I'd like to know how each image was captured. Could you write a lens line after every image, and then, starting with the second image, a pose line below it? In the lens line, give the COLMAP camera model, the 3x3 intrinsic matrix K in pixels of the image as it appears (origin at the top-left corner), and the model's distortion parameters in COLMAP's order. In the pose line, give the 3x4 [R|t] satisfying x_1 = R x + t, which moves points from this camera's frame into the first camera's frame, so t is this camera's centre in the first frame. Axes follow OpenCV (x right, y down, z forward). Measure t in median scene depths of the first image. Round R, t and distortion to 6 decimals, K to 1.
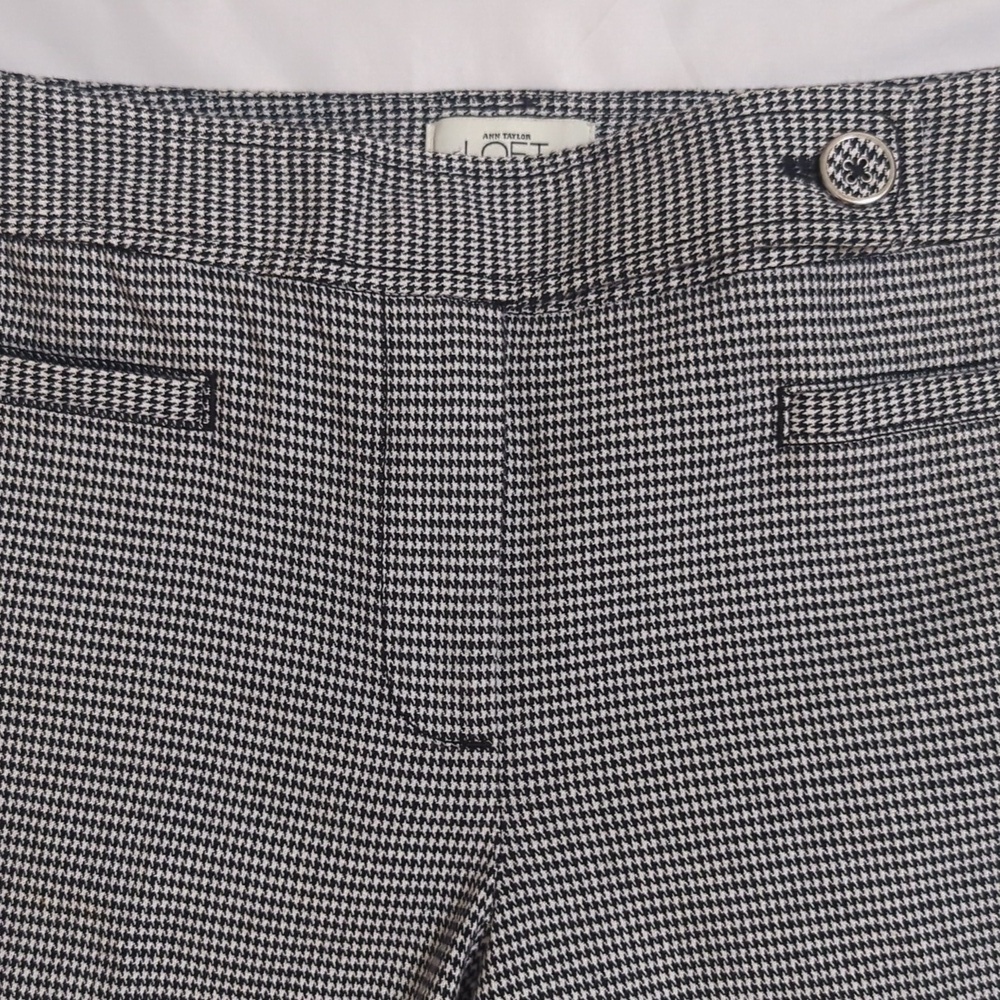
lens RADIAL K [[1589.0, 0, 500.0], [0, 1589.0, 500.0], [0, 0, 1]] dist [0.171144, -0.900163]
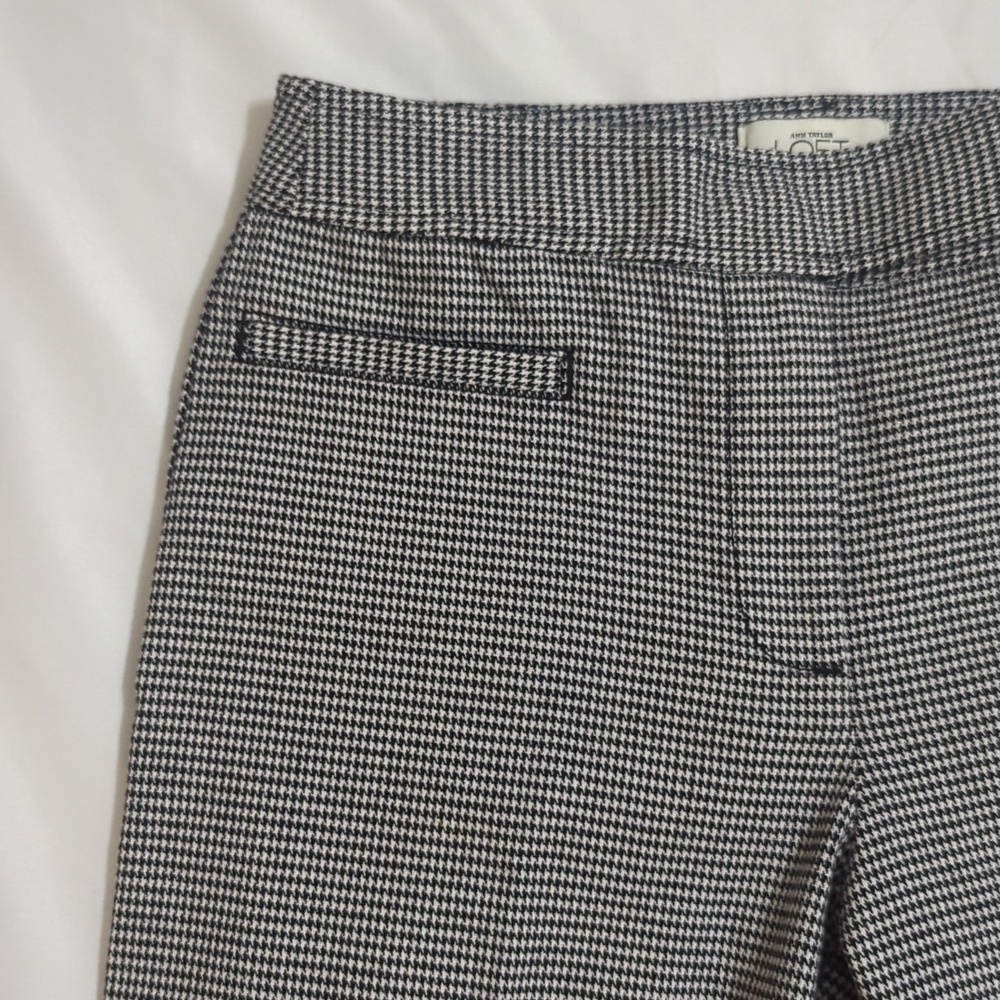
lens RADIAL K [[1589.0, 0, 500.0], [0, 1589.0, 500.0], [0, 0, 1]] dist [0.171144, -0.900163]
pose [[0.999481, -0.030479, -0.010462, -0.223734], [0.029789, 0.997709, -0.060747, 0.094611], [0.012289, 0.060404, 0.998098, -0.112015]]
